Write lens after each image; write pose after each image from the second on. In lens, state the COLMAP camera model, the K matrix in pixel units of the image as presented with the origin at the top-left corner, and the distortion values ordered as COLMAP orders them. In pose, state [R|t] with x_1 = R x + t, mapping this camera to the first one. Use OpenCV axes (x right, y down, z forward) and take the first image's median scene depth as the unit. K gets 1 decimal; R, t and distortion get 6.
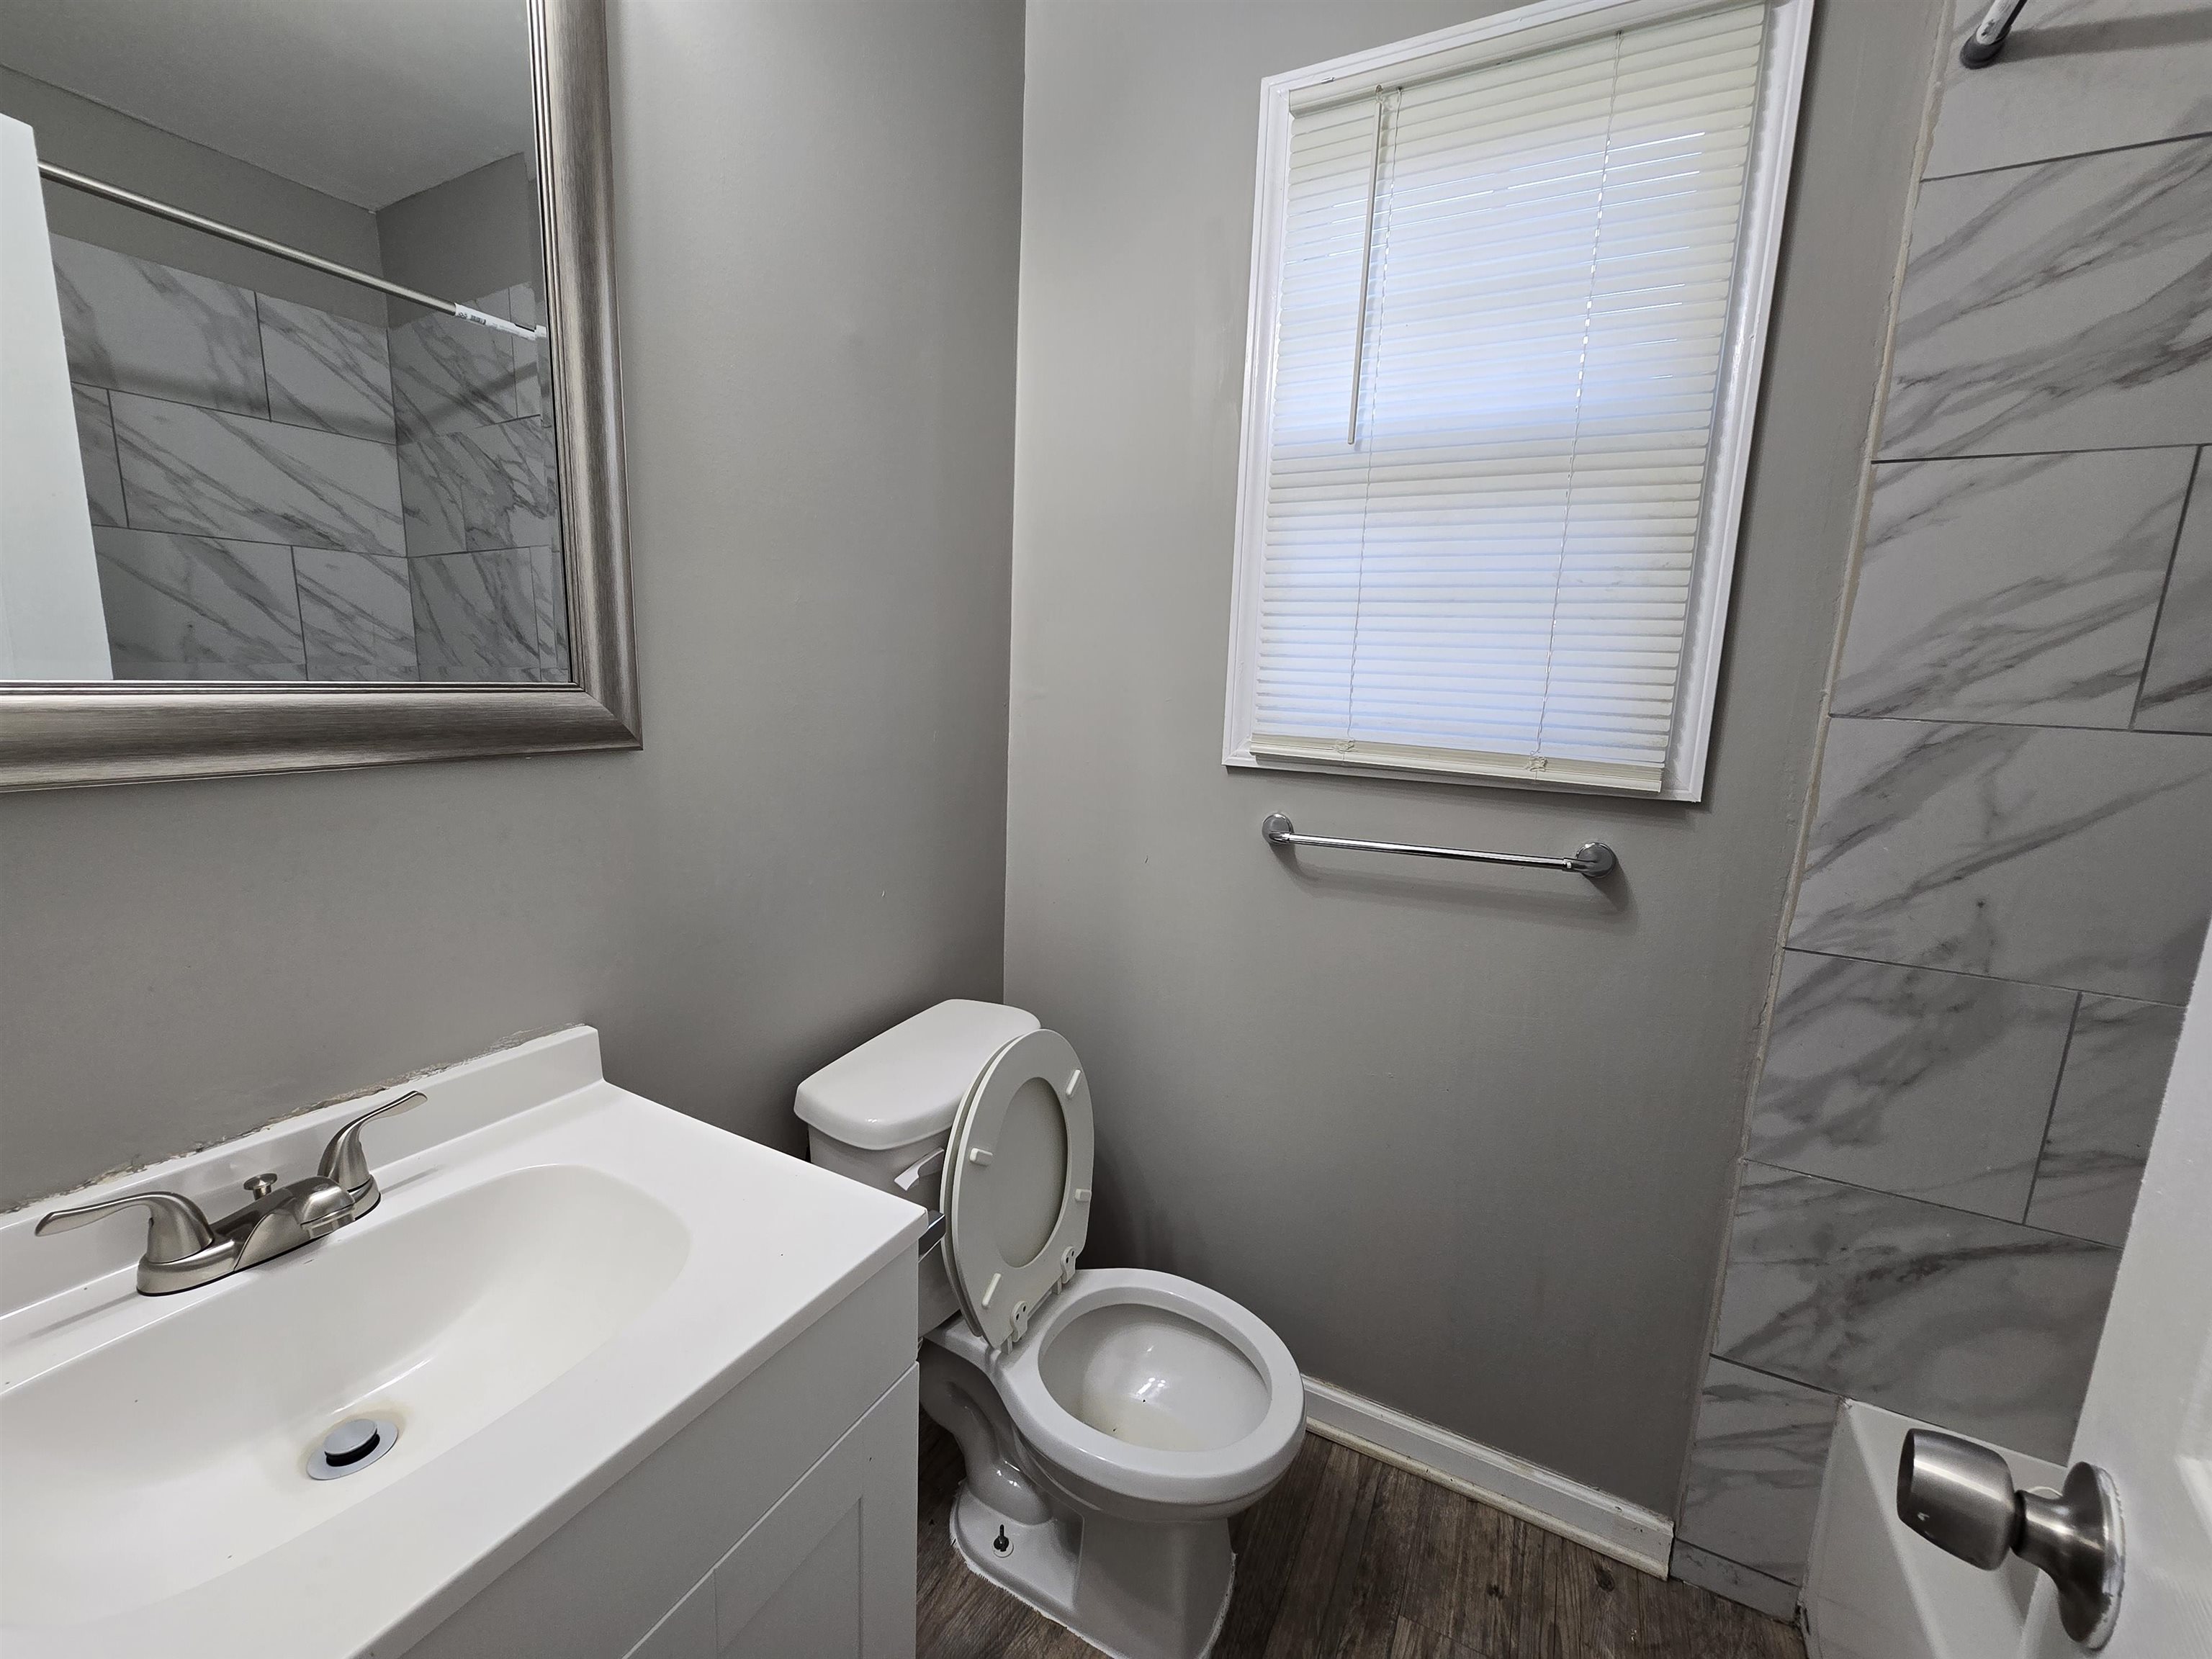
lens RADIAL K [[918.9, 0, 1095.3], [0, 918.9, 826.5], [0, 0, 1]] dist [-0.000992, 0.000195]
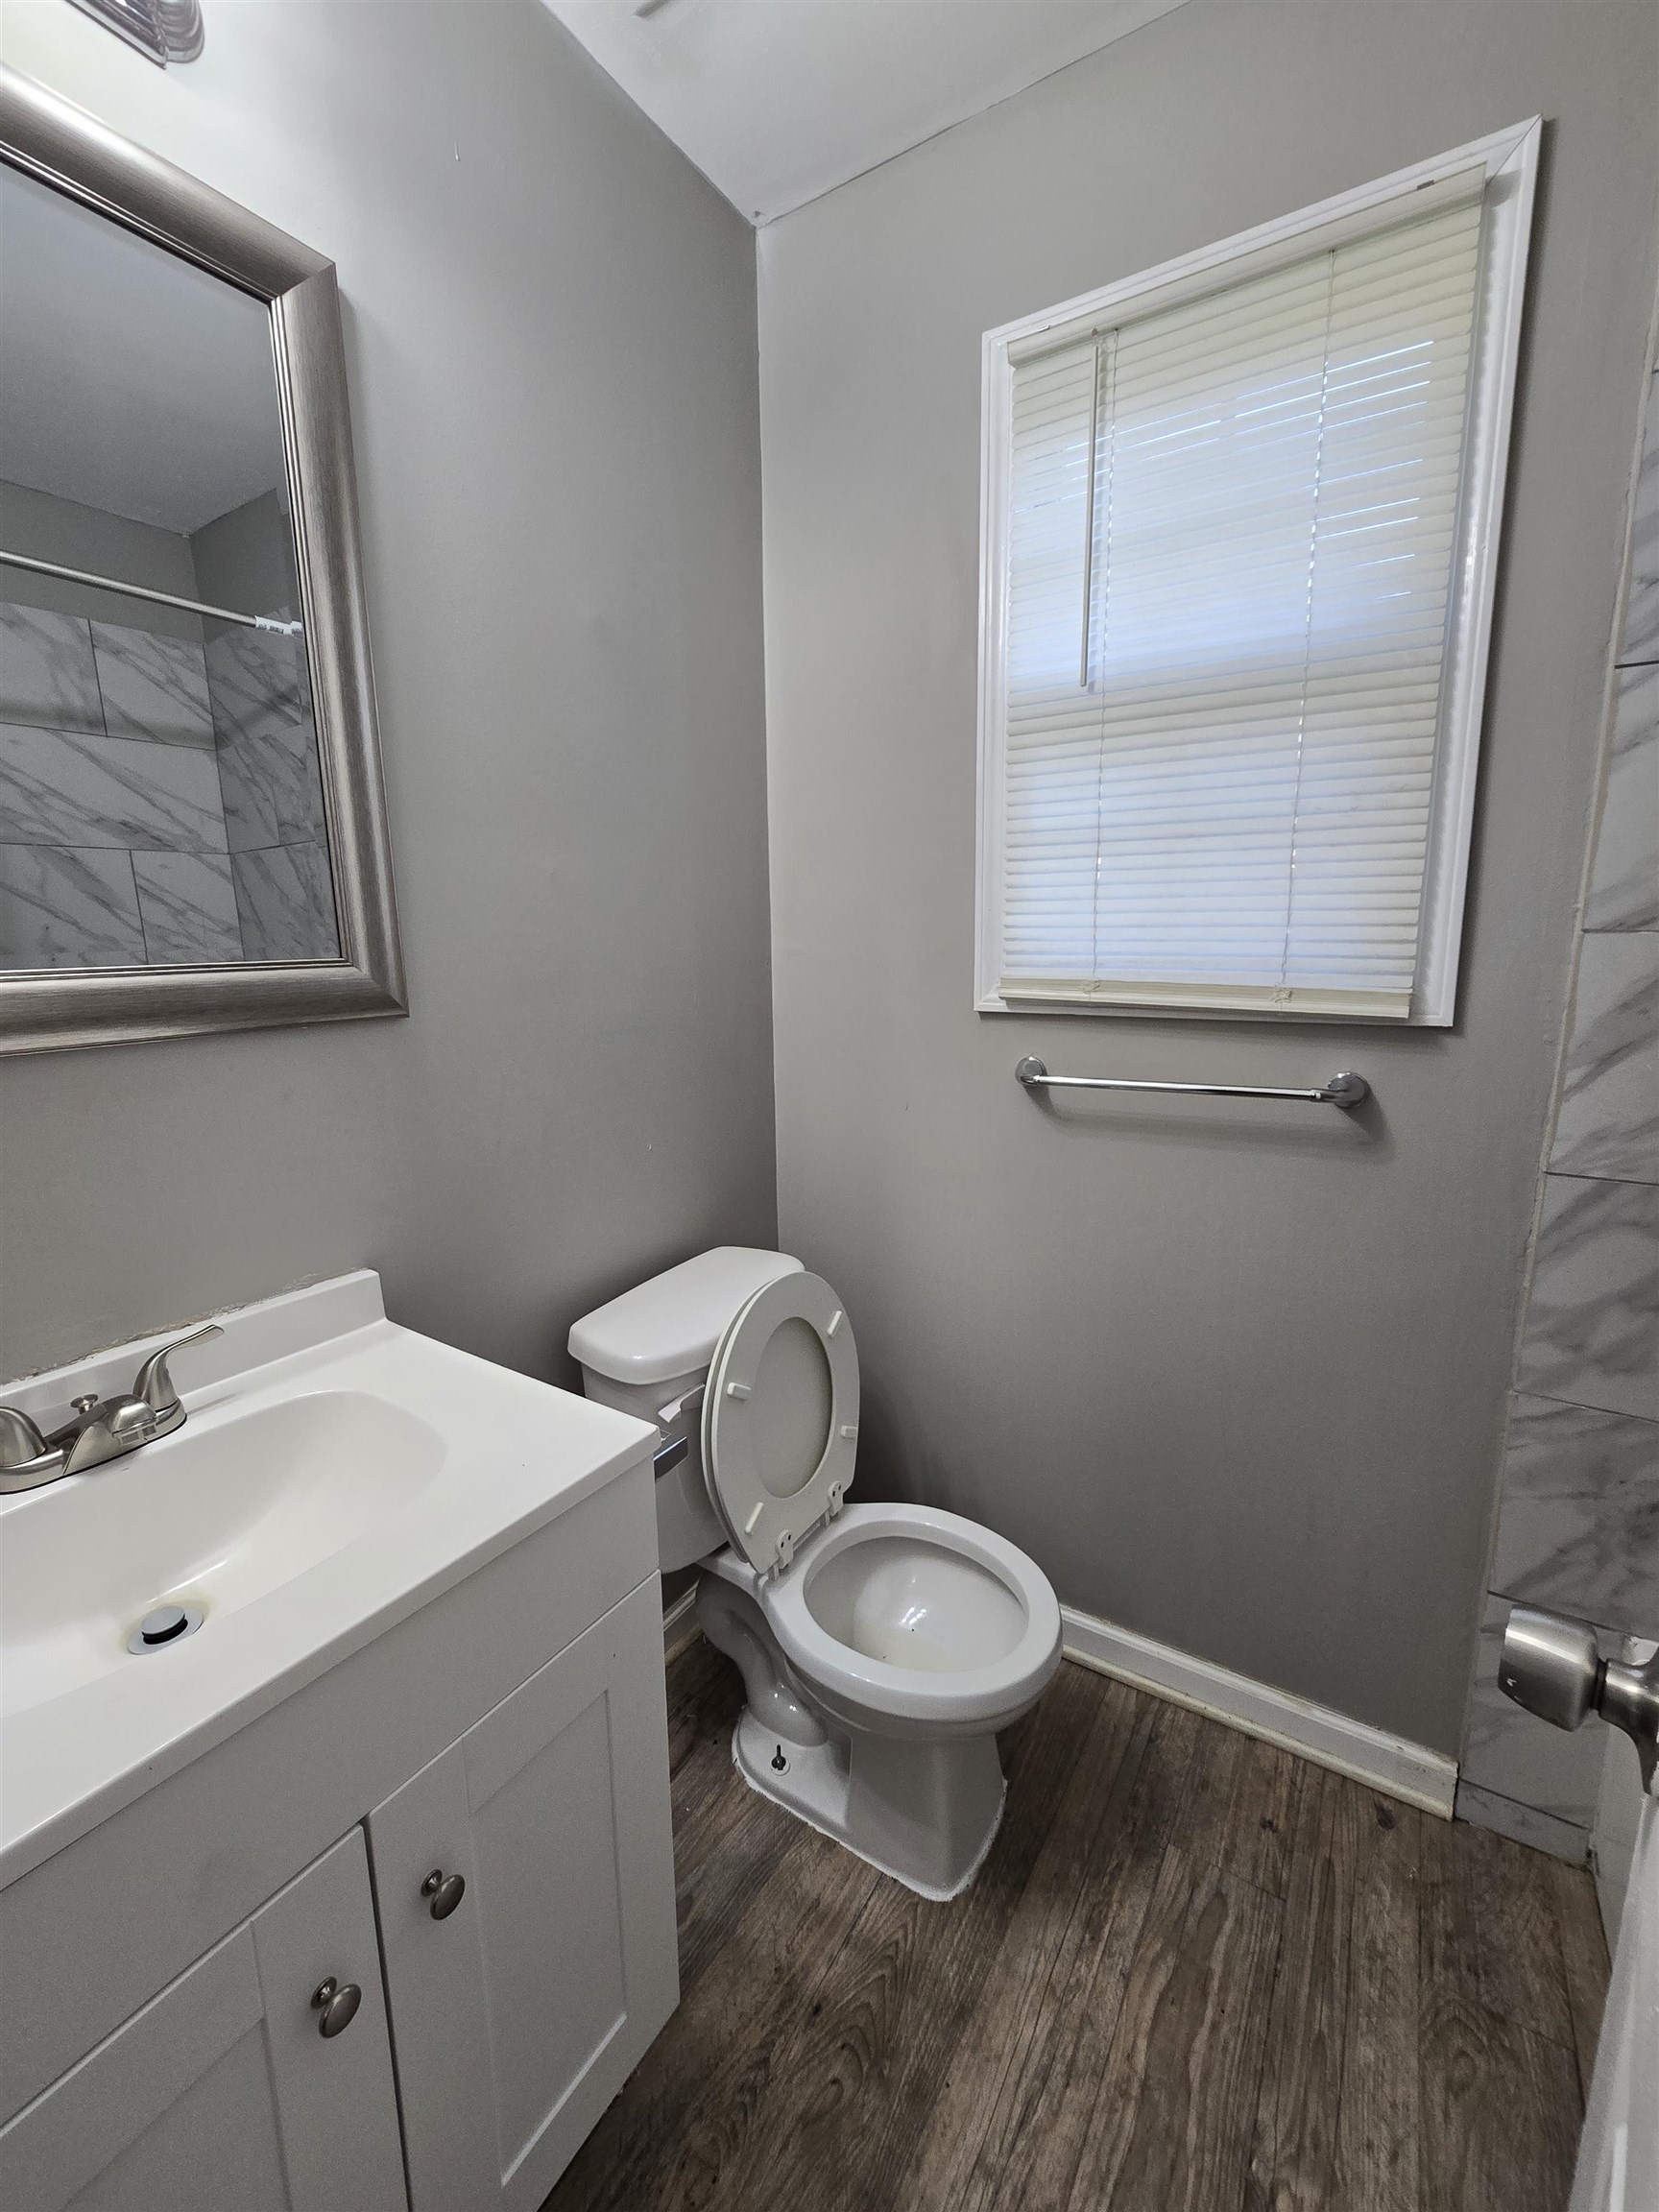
lens RADIAL K [[921.3, 0, 825.3], [0, 921.3, 1090.8], [0, 0, 1]] dist [-0.001729, 0.000377]
pose [[0.995294, -0.034844, -0.090418, 0.074240], [0.035293, 0.999371, 0.003378, 0.014052], [0.090243, -0.006554, 0.995898, -0.035911]]
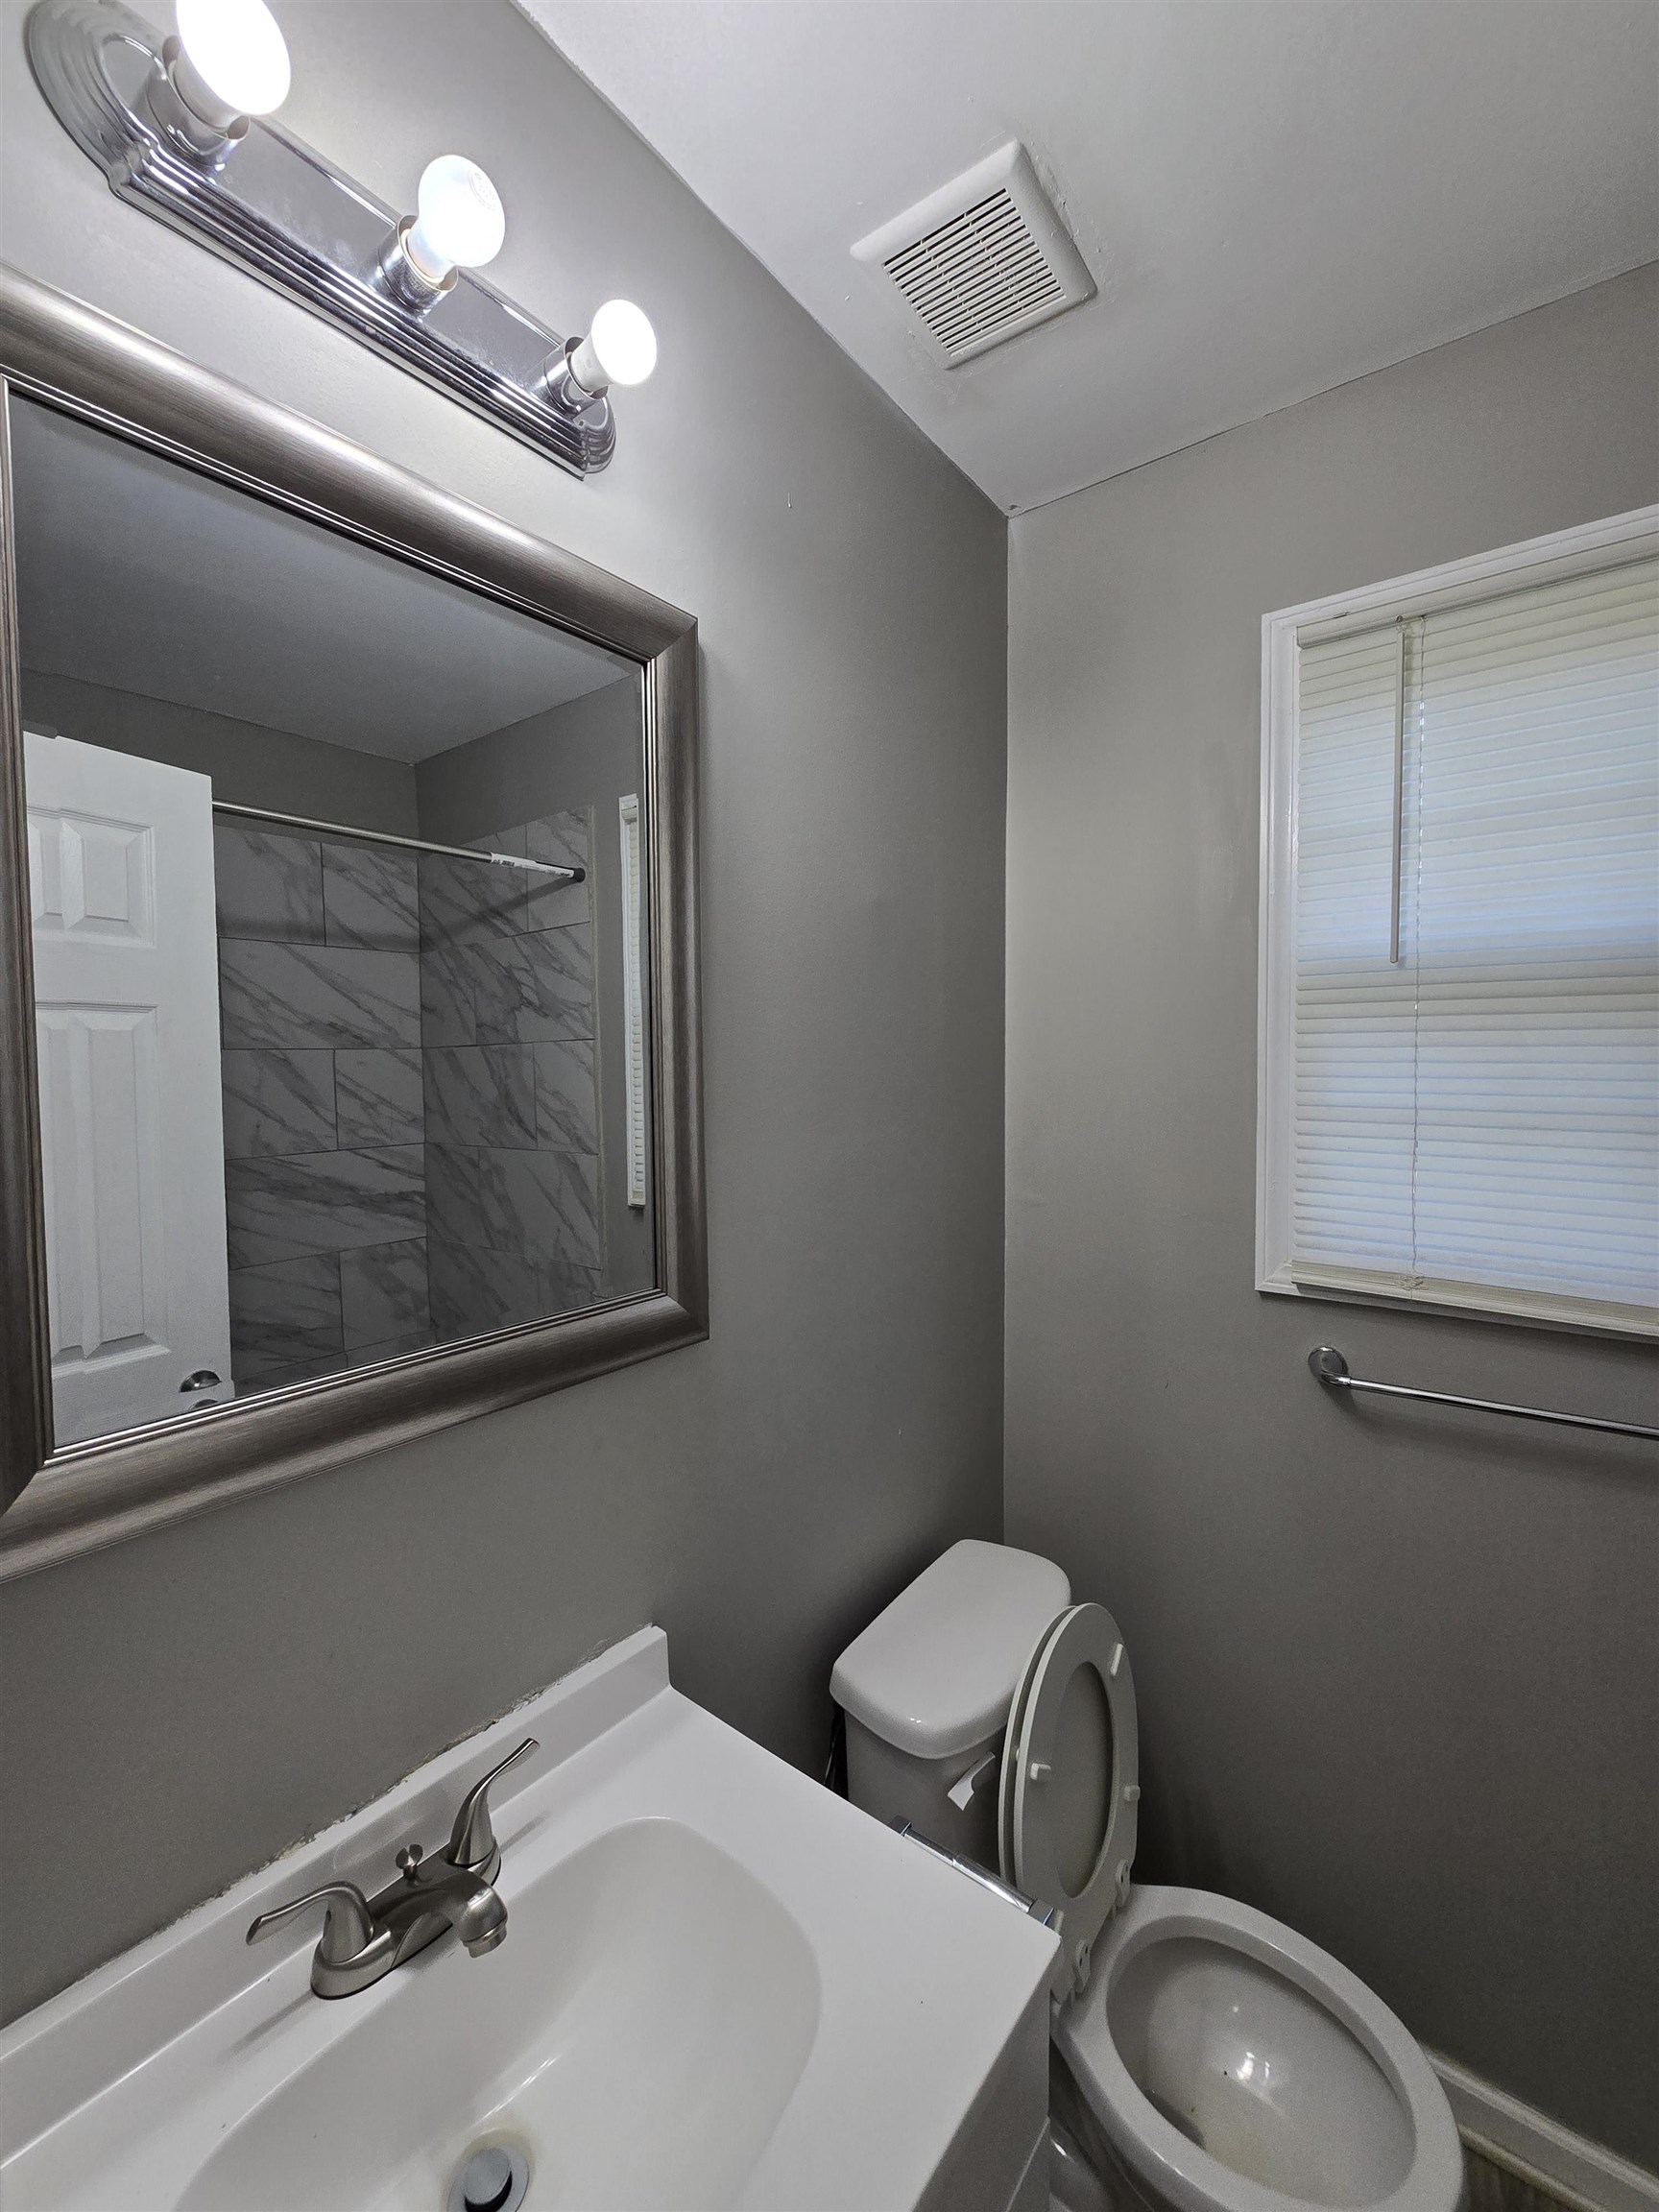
lens RADIAL K [[918.9, 0, 822.7], [0, 918.9, 1092.4], [0, 0, 1]] dist [-0.000992, 0.000195]
pose [[0.982744, -0.034438, -0.181738, -0.133680], [0.009902, 0.990902, -0.134223, -0.167800], [0.184707, 0.130108, 0.974143, -0.007834]]
